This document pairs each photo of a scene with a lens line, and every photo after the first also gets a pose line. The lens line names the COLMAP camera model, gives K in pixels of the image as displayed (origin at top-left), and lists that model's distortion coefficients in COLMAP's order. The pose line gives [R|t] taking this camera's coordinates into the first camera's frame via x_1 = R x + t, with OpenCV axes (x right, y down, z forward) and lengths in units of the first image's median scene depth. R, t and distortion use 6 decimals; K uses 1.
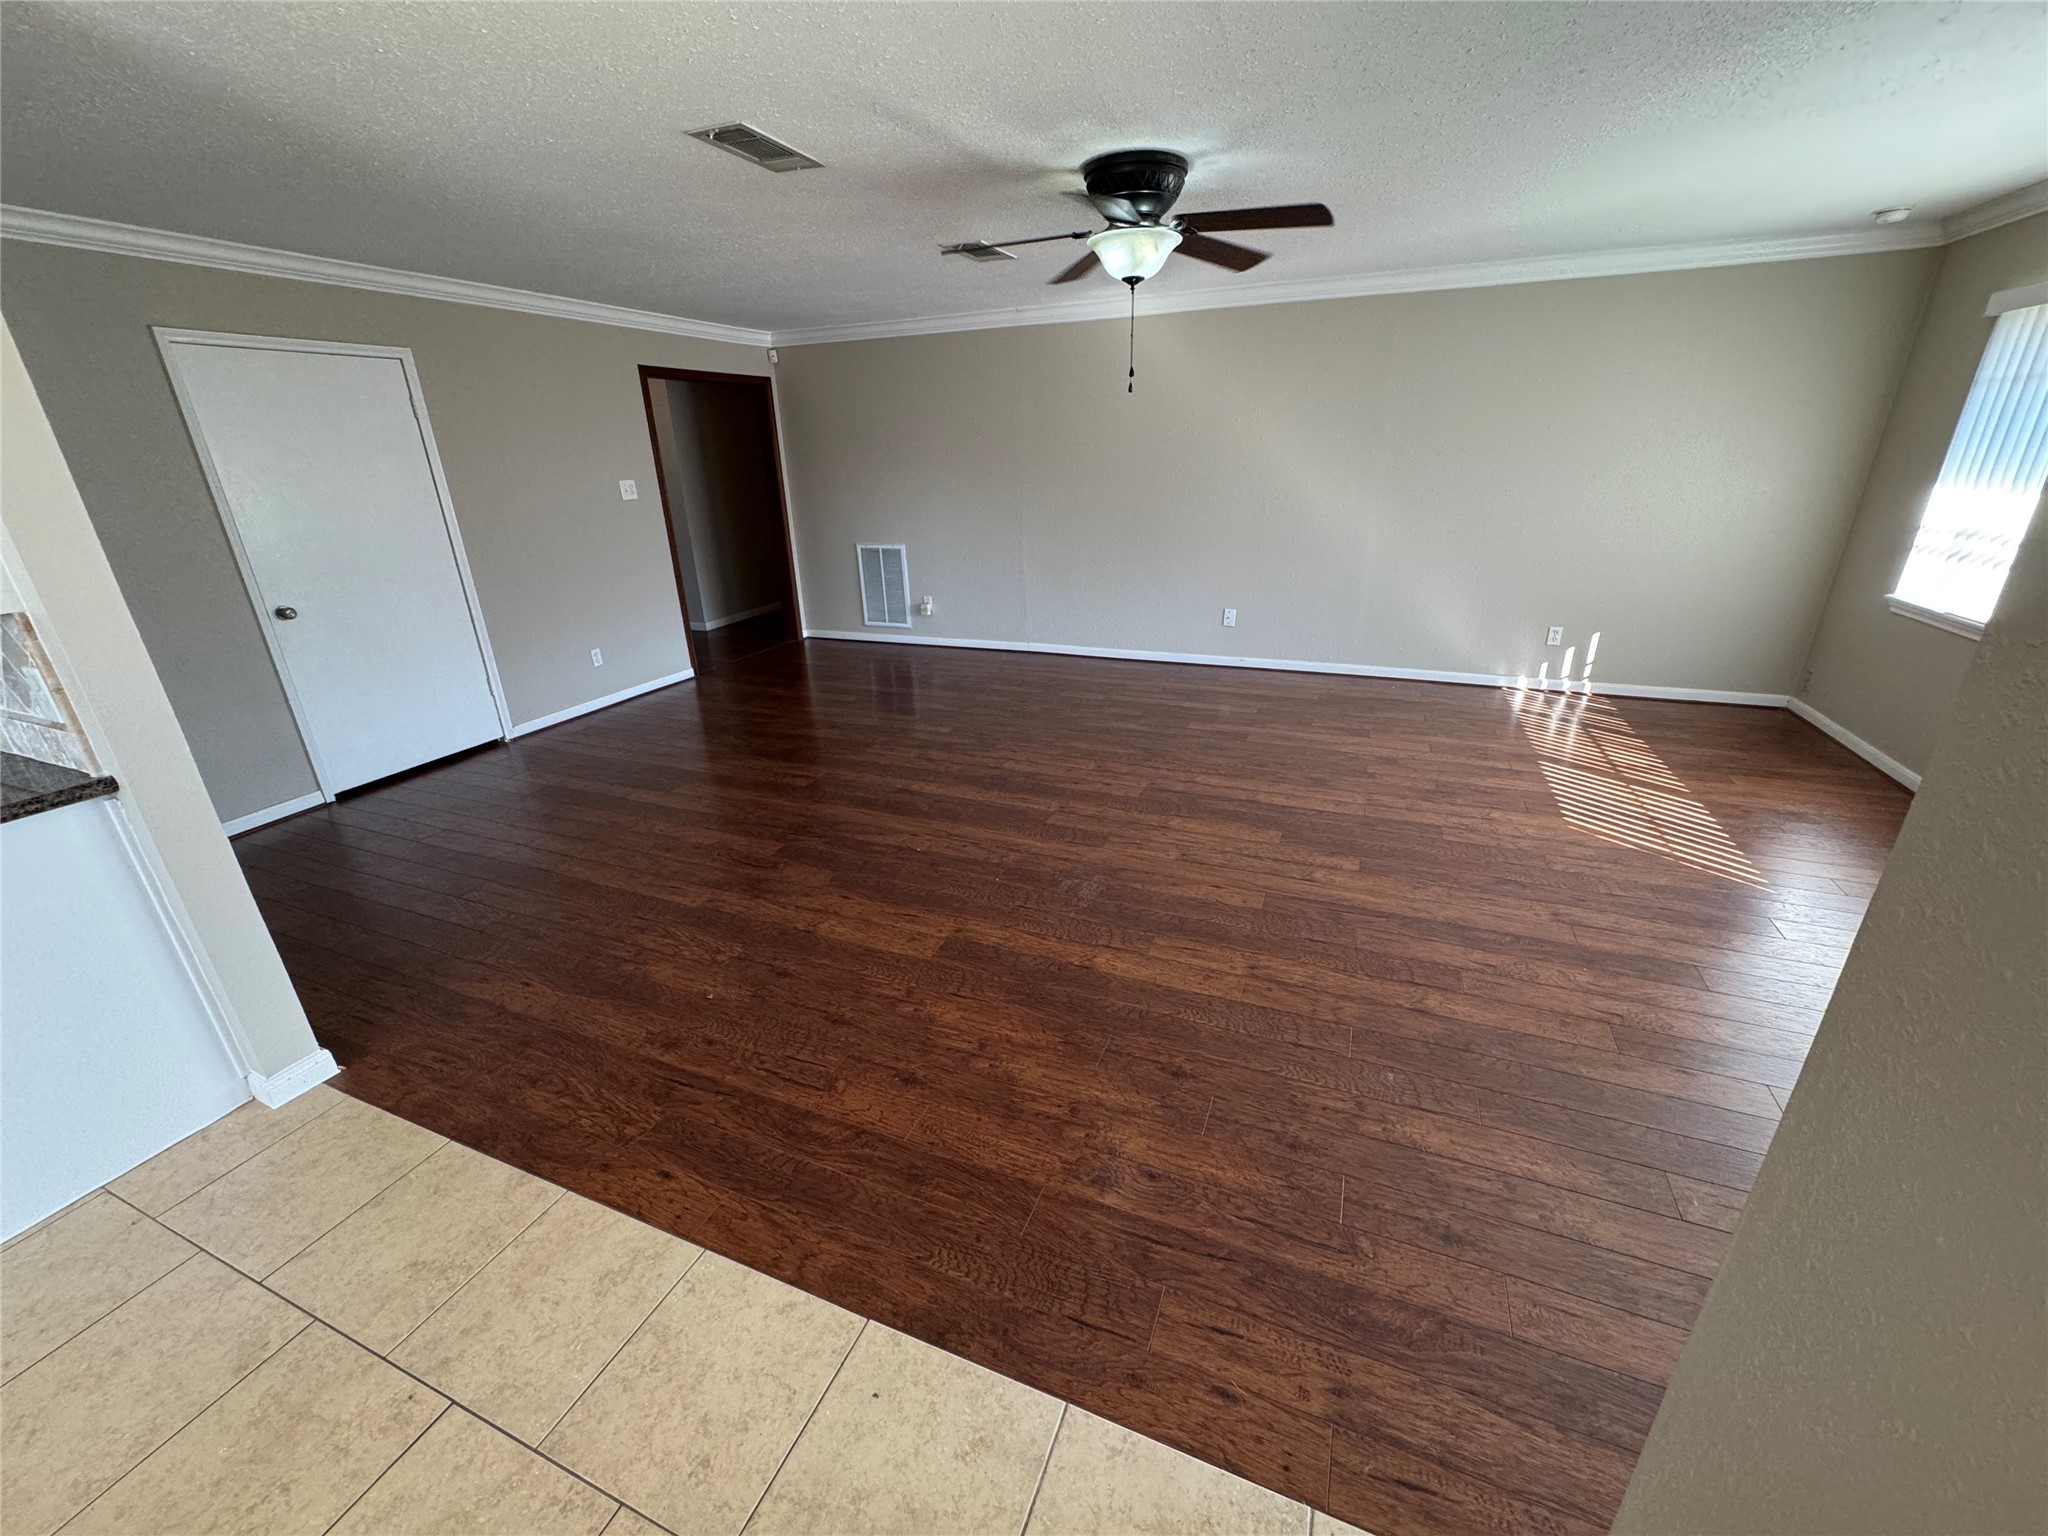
lens RADIAL K [[816.6, 0, 1025.5], [0, 816.6, 771.0], [0, 0, 1]] dist [-0.001600, 0.000542]
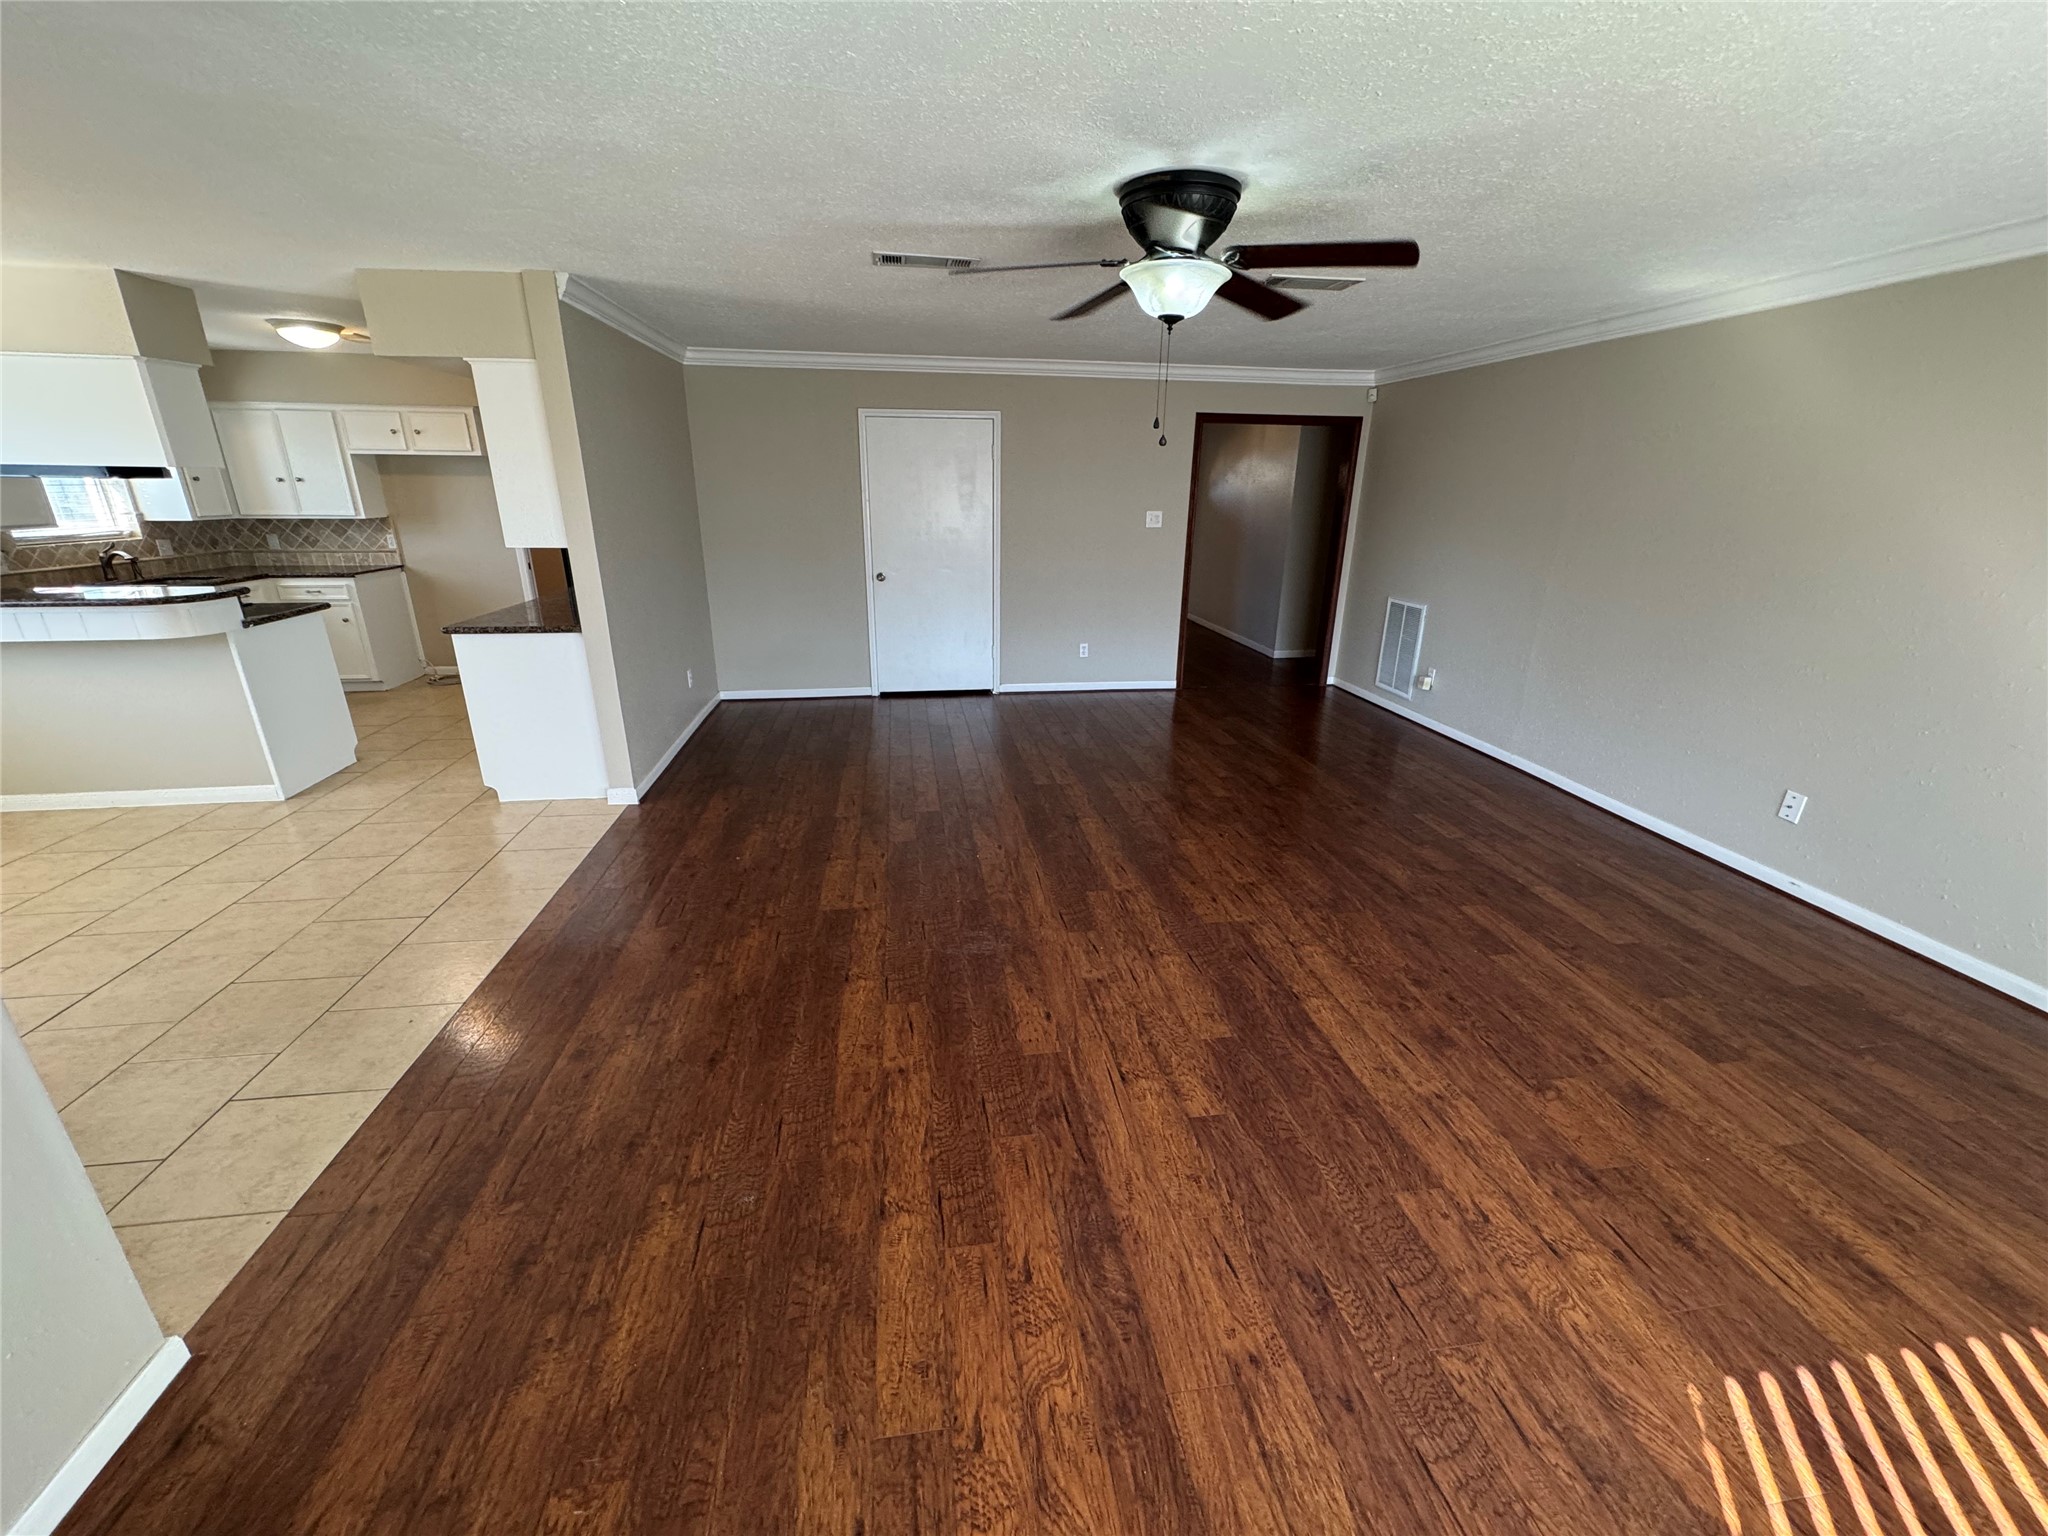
lens RADIAL K [[816.6, 0, 1017.7], [0, 816.6, 769.2], [0, 0, 1]] dist [-0.001600, 0.000542]
pose [[0.511810, 0.314970, -0.799278, 0.649566], [-0.340964, 0.928428, 0.147530, -0.169019], [0.788539, 0.197018, 0.582572, 0.338193]]
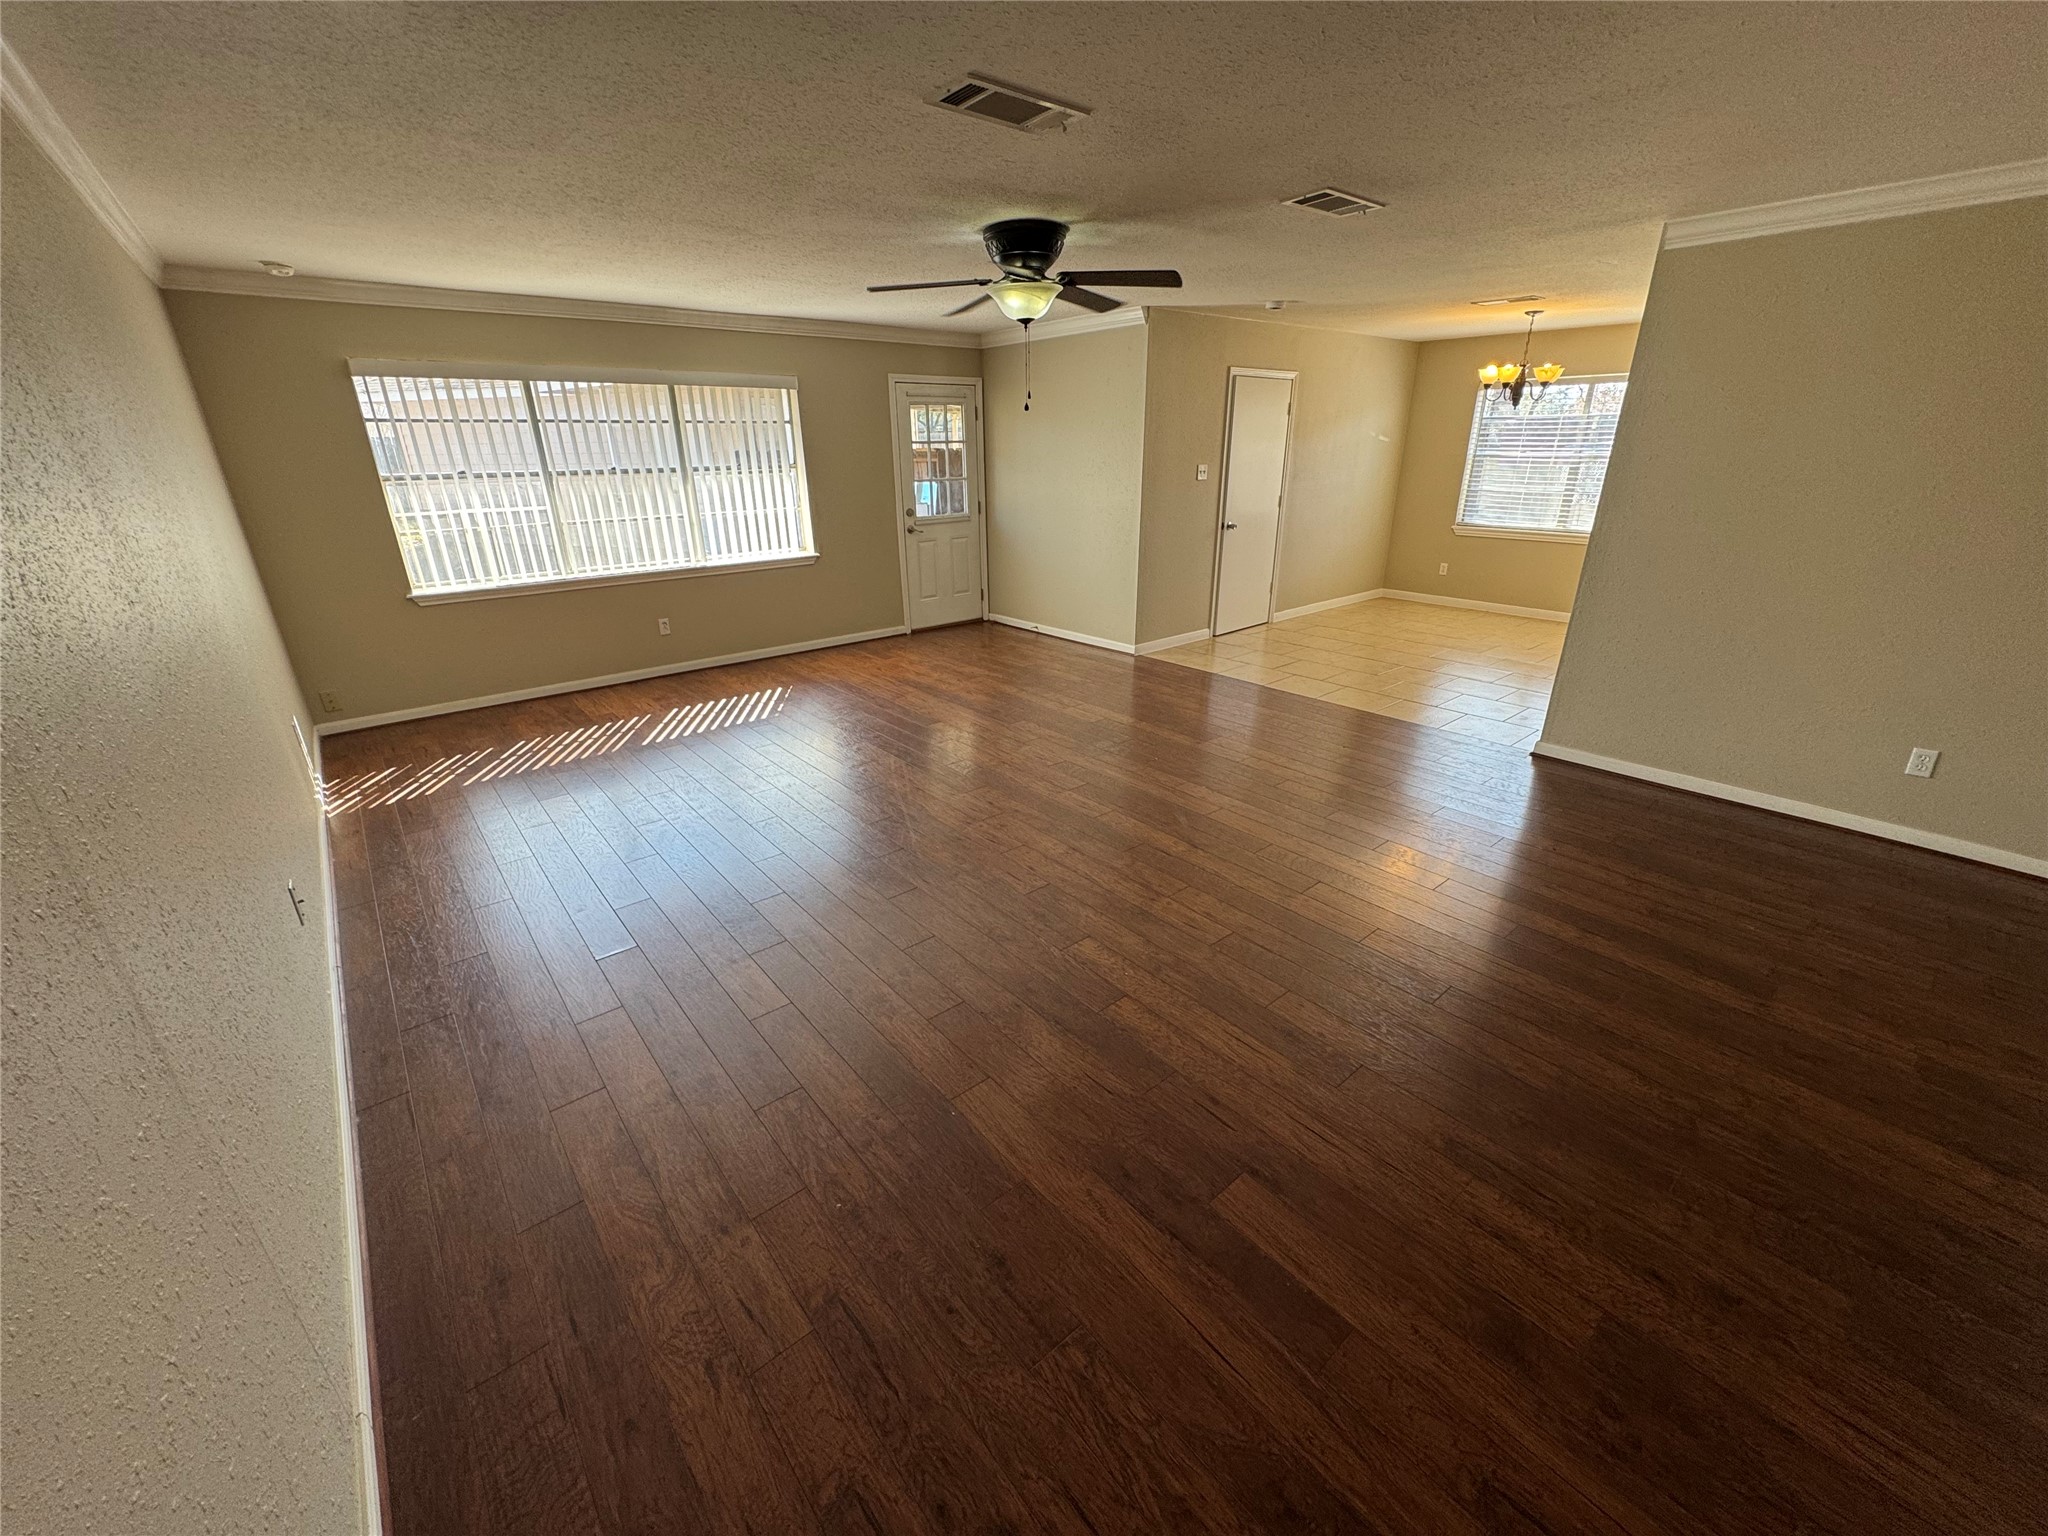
lens RADIAL K [[816.6, 0, 1028.5], [0, 816.6, 773.9], [0, 0, 1]] dist [-0.001600, 0.000542]
pose [[-0.888475, -0.142305, 0.436305, -0.371193], [0.198227, 0.738450, 0.644513, -0.650793], [-0.413907, 0.659121, -0.627886, 1.627198]]
